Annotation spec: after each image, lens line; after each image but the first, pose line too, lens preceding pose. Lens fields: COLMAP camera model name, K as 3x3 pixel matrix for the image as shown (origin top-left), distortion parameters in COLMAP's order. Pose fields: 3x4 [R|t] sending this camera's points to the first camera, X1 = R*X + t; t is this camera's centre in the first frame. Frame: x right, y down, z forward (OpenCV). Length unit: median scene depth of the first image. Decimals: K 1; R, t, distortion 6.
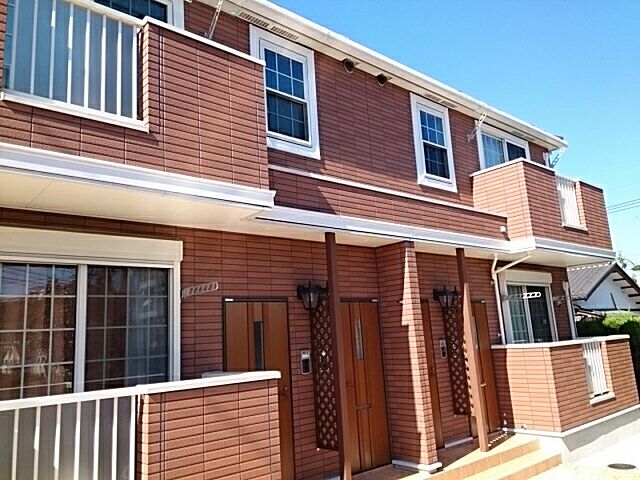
lens RADIAL K [[519.6, 0, 325.6], [0, 519.6, 234.4], [0, 0, 1]] dist [0.100091, -0.008997]
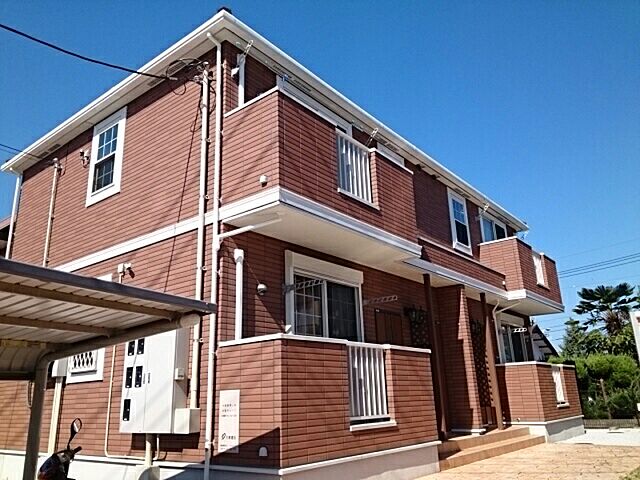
lens RADIAL K [[519.6, 0, 313.6], [0, 519.6, 244.1], [0, 0, 1]] dist [0.100091, -0.008997]
pose [[0.986586, 0.071635, 0.146687, -0.422727], [-0.056870, 0.993107, -0.102491, 0.064807], [-0.153018, 0.092774, 0.983859, -0.386423]]
